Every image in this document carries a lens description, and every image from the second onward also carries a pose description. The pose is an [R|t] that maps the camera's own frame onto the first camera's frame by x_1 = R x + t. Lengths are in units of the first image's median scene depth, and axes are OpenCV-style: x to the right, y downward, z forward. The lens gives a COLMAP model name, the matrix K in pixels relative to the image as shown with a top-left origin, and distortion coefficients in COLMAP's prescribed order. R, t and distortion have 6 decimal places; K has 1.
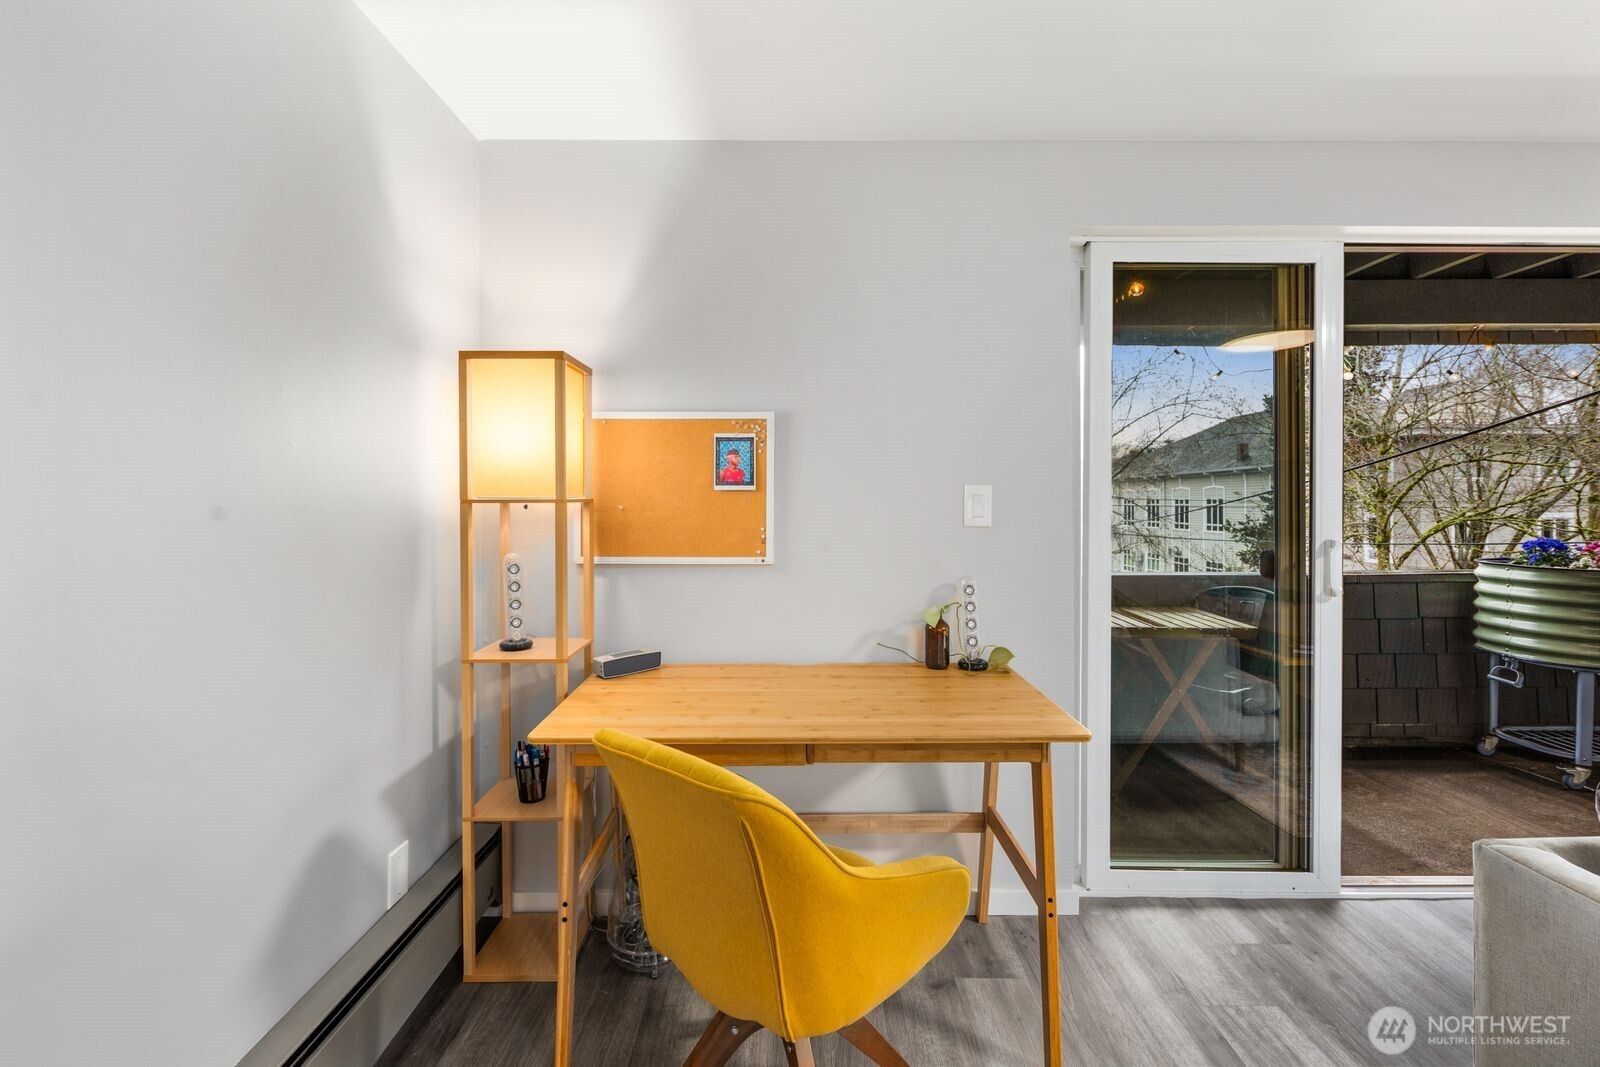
lens RADIAL K [[714.4, 0, 796.7], [0, 714.4, 507.1], [0, 0, 1]] dist [0.001561, 0.000163]
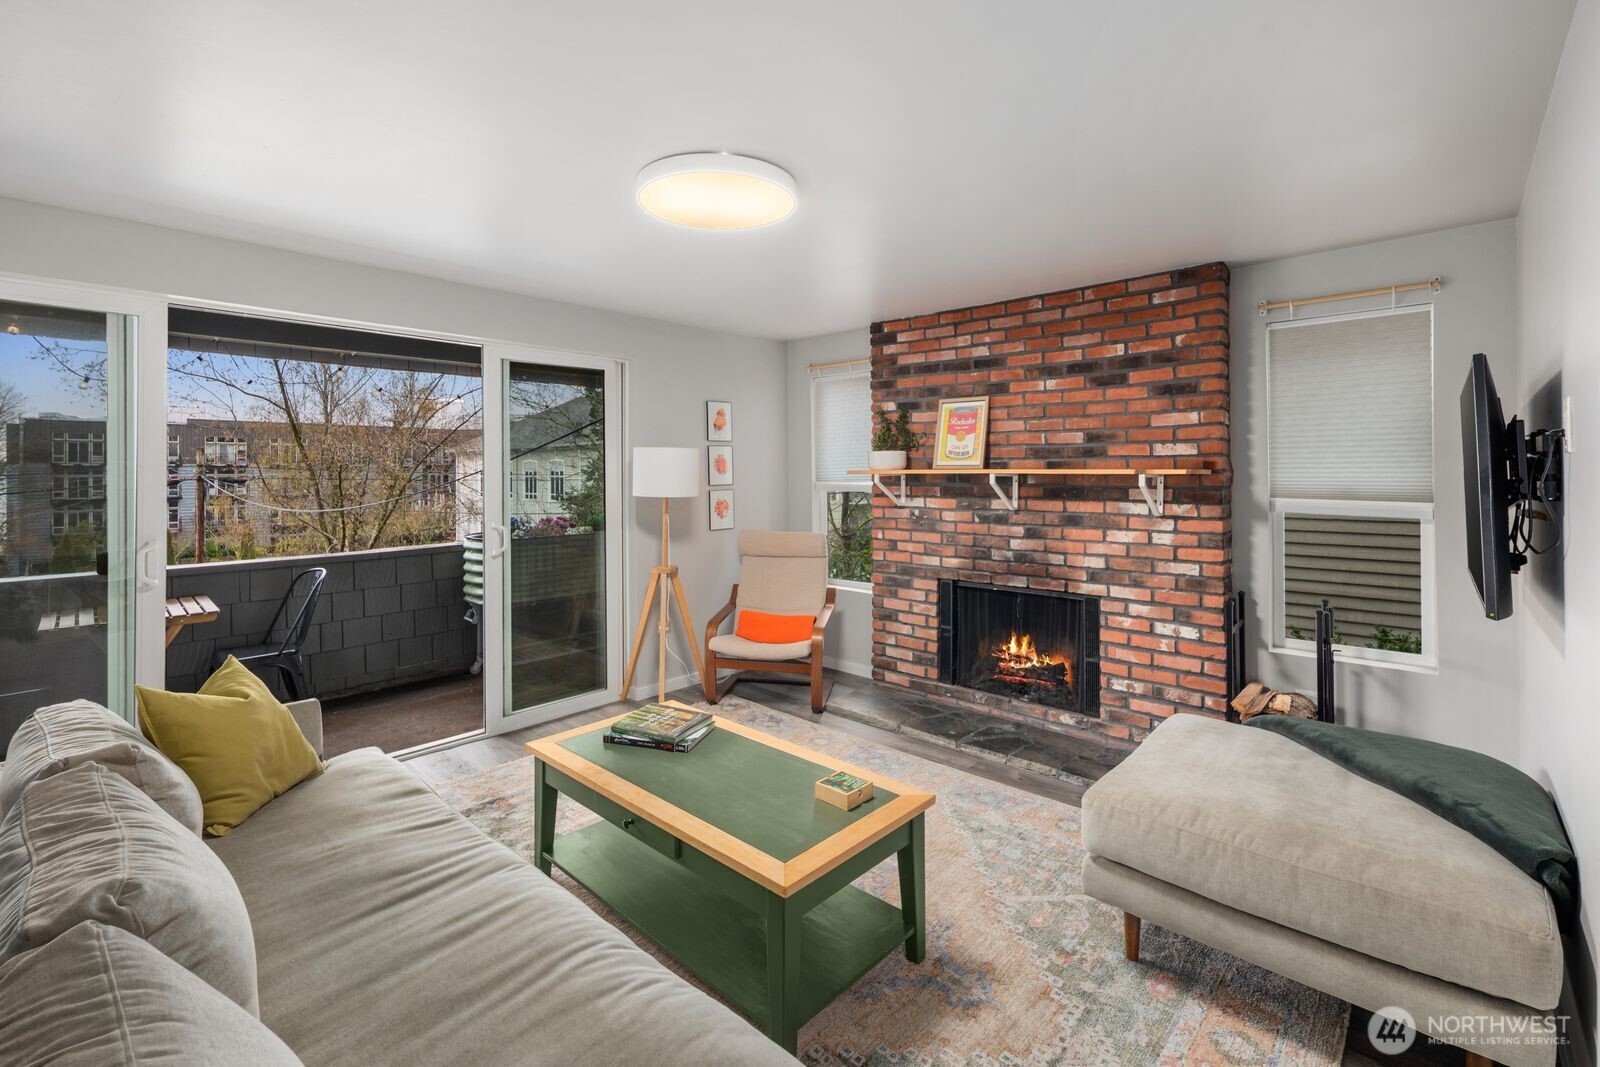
lens RADIAL K [[710.3, 0, 797.7], [0, 710.3, 473.3], [0, 0, 1]] dist [0.000062, -0.000168]
pose [[0.682714, -0.003769, 0.730676, 0.057466], [0.008075, 0.999965, -0.002387, -0.005571], [-0.730641, 0.007529, 0.682720, -0.061089]]
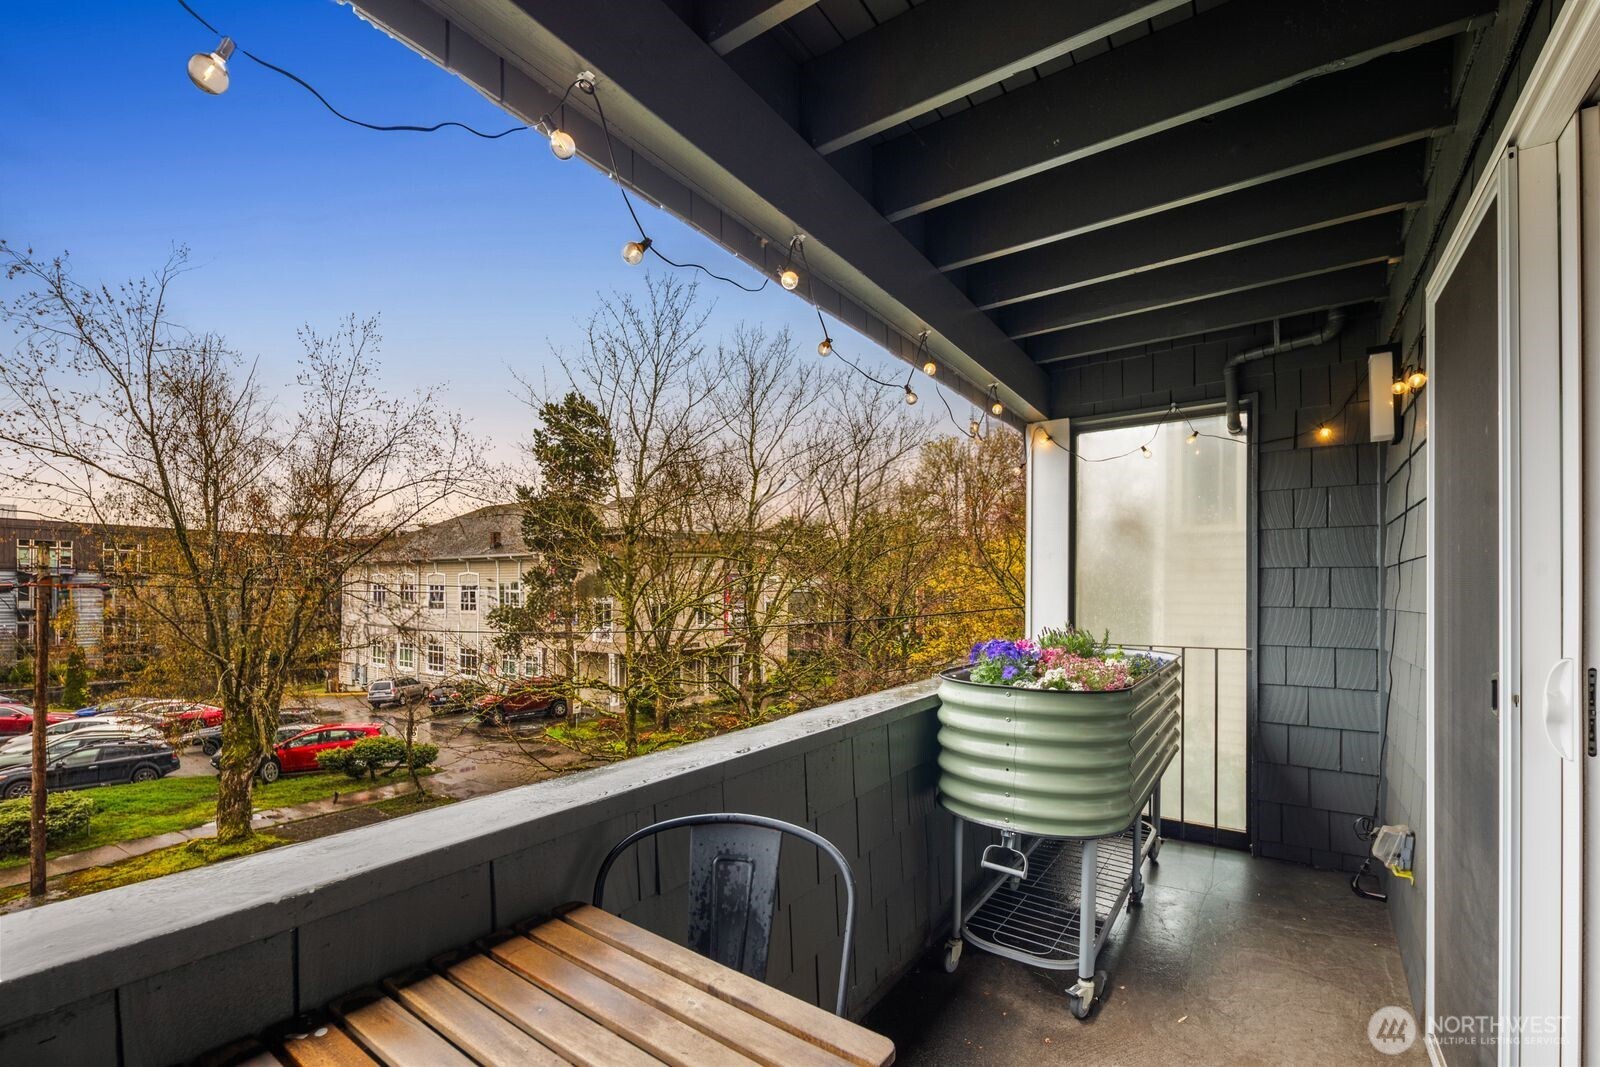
lens RADIAL K [[706.3, 0, 793.1], [0, 706.3, 582.9], [0, 0, 1]] dist [0.000500, -0.000020]
pose [[0.569079, 0.014299, 0.822159, 0.051416], [-0.002233, 0.999872, -0.015844, -0.000109], [-0.822280, 0.007181, 0.569038, 0.112501]]
